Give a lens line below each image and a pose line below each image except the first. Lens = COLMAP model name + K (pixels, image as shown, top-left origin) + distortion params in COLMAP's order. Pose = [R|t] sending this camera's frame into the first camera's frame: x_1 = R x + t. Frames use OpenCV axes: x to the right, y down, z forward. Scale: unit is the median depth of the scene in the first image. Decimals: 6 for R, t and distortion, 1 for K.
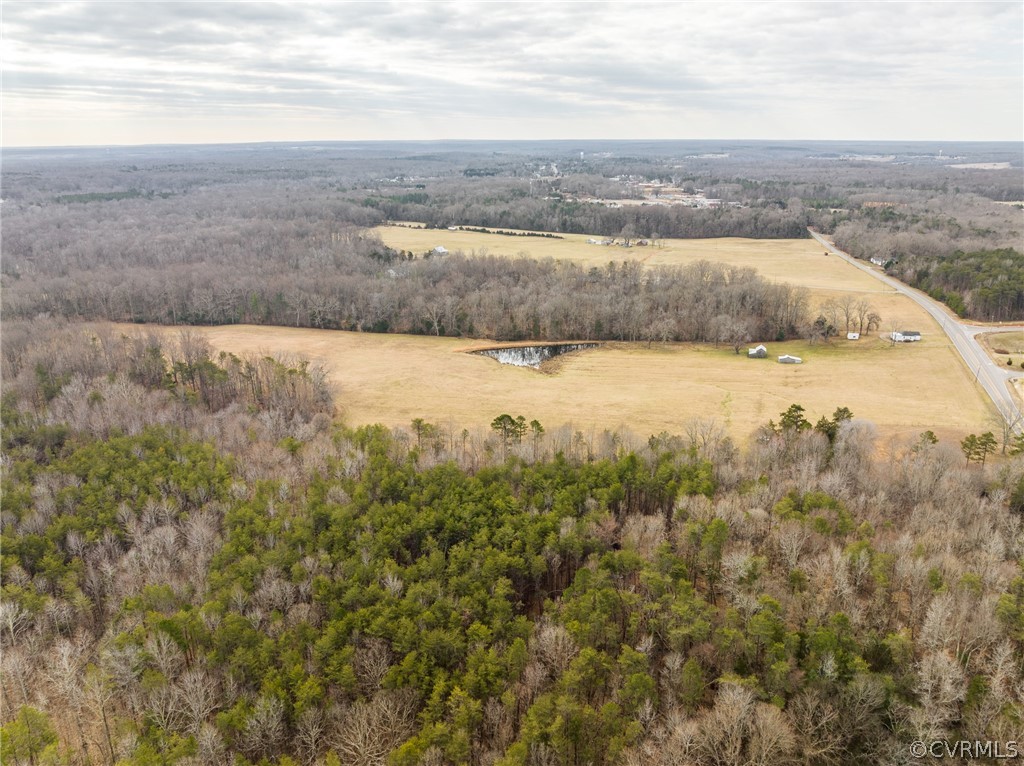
lens RADIAL K [[721.3, 0, 492.9], [0, 721.3, 380.6], [0, 0, 1]] dist [-0.036515, 0.000158]
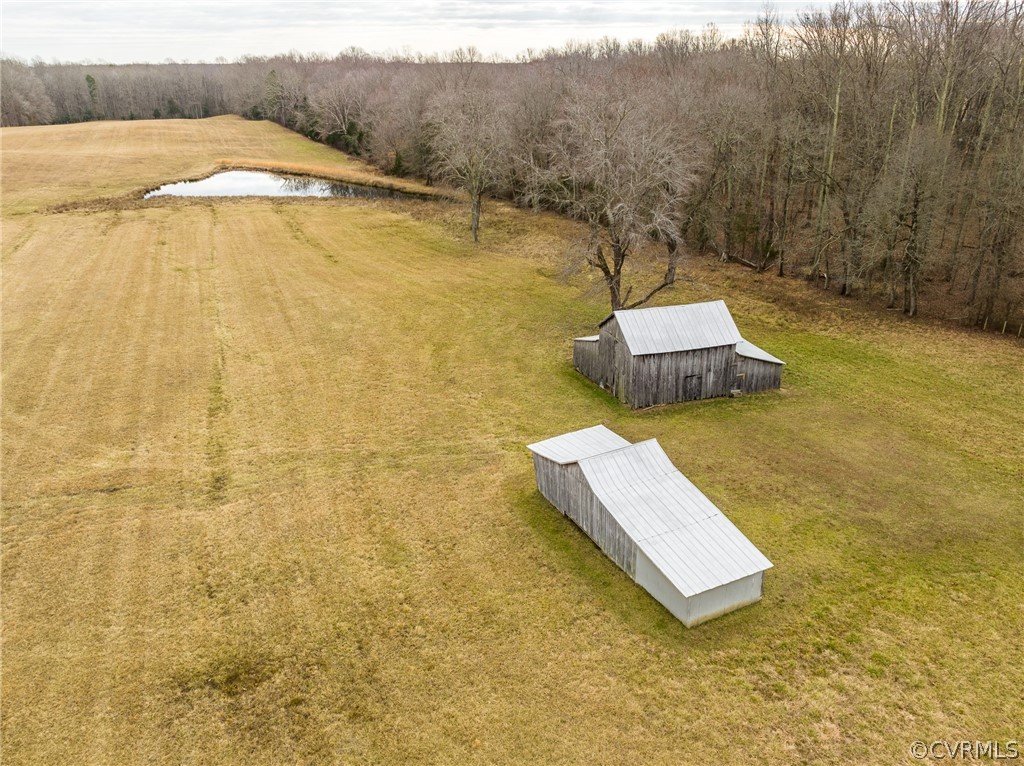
lens RADIAL K [[721.3, 0, 492.9], [0, 721.3, 380.6], [0, 0, 1]] dist [-0.036515, 0.000158]
pose [[0.616914, 0.326520, -0.716101, 0.218359], [-0.253678, 0.943814, 0.211809, -0.026307], [0.745026, 0.050991, 0.665083, 0.449490]]
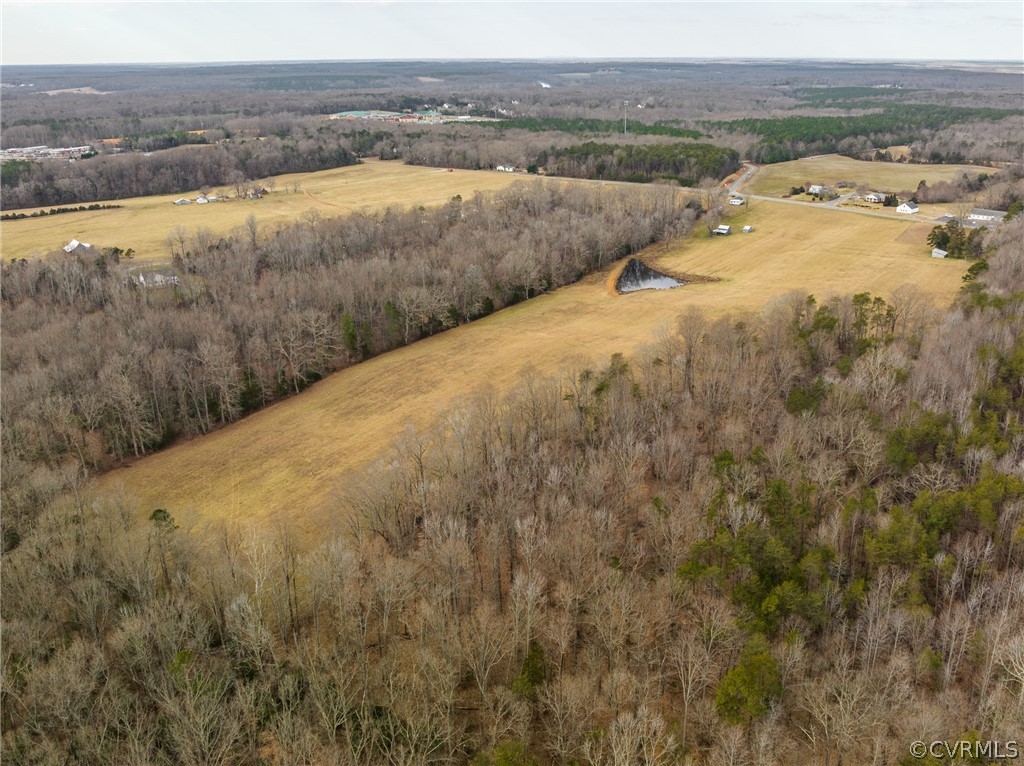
lens RADIAL K [[857.4, 0, 514.9], [0, 857.4, 356.8], [0, 0, 1]] dist [-0.012226, -0.055989]
pose [[0.386117, -0.302829, 0.871326, -0.567498], [0.298656, 0.934740, 0.192523, -0.114699], [-0.872765, 0.185890, 0.451361, 0.340648]]
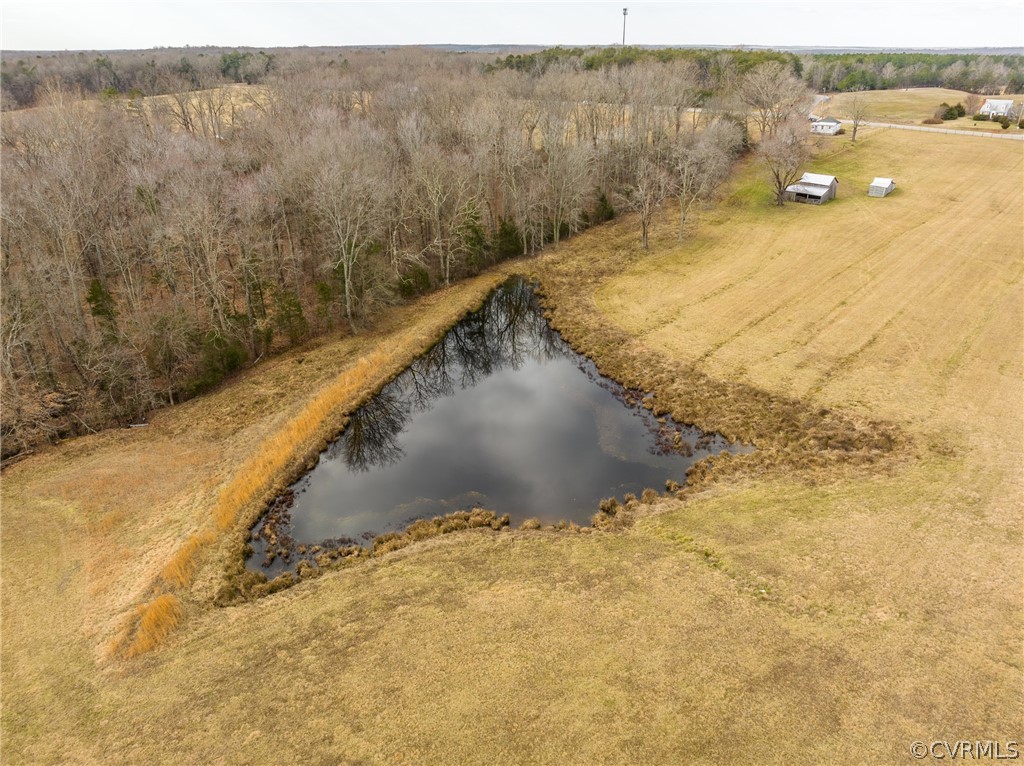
lens RADIAL K [[714.2, 0, 512.0], [0, 714.2, 383.0], [0, 0, 1]] dist [-0.020523, -0.000353]
pose [[0.441552, -0.376824, 0.814270, -0.055420], [0.281502, 0.919890, 0.273054, -0.050591], [-0.851932, 0.108651, 0.512256, 0.472518]]
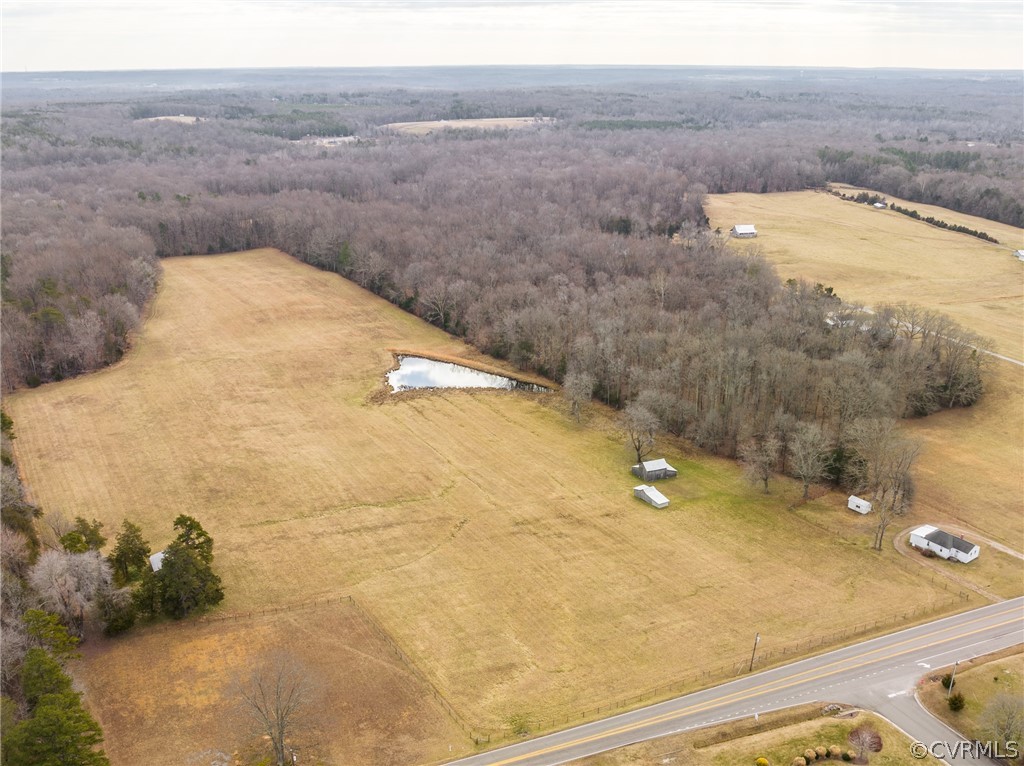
lens RADIAL K [[866.7, 0, 484.1], [0, 866.7, 471.7], [0, 0, 1]] dist [-0.034786, -0.009322]
pose [[0.681859, 0.319955, -0.657797, 0.358911], [-0.236943, 0.947389, 0.215204, -0.074875], [0.692045, 0.009121, 0.721797, 0.214598]]
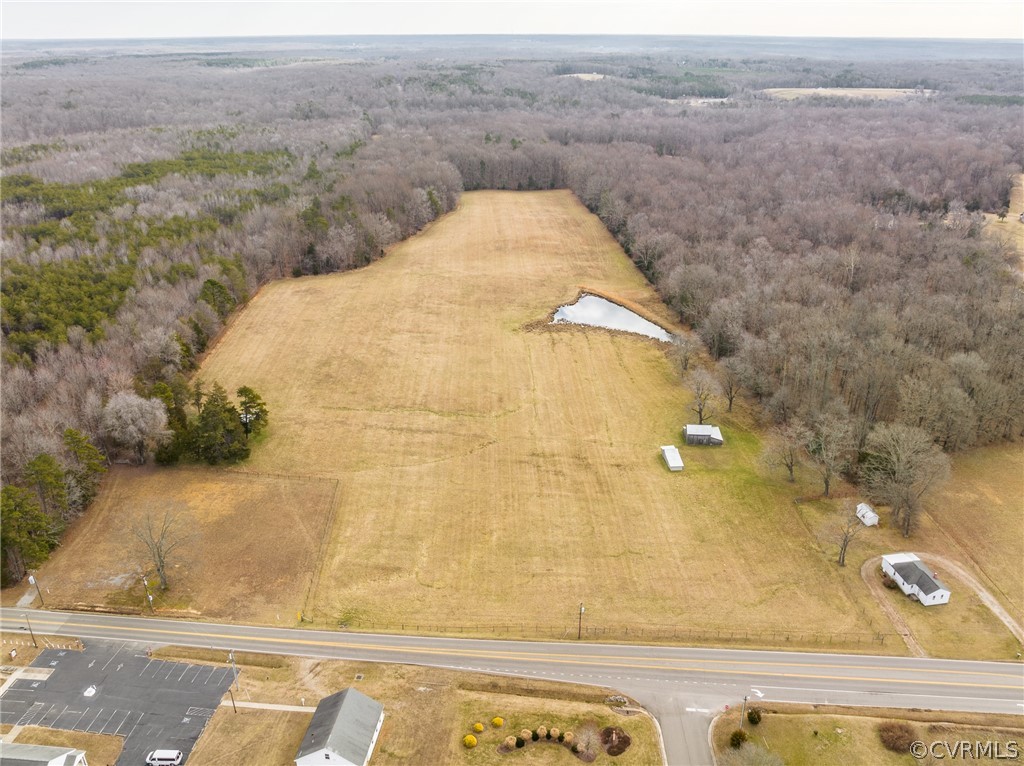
lens RADIAL K [[762.3, 0, 521.4], [0, 762.3, 383.1], [0, 0, 1]] dist [-0.035555, -0.001933]
pose [[0.304259, 0.409038, -0.860299, 0.411081], [-0.307795, 0.896887, 0.317577, -0.110387], [0.901493, 0.168170, 0.398786, 0.314023]]
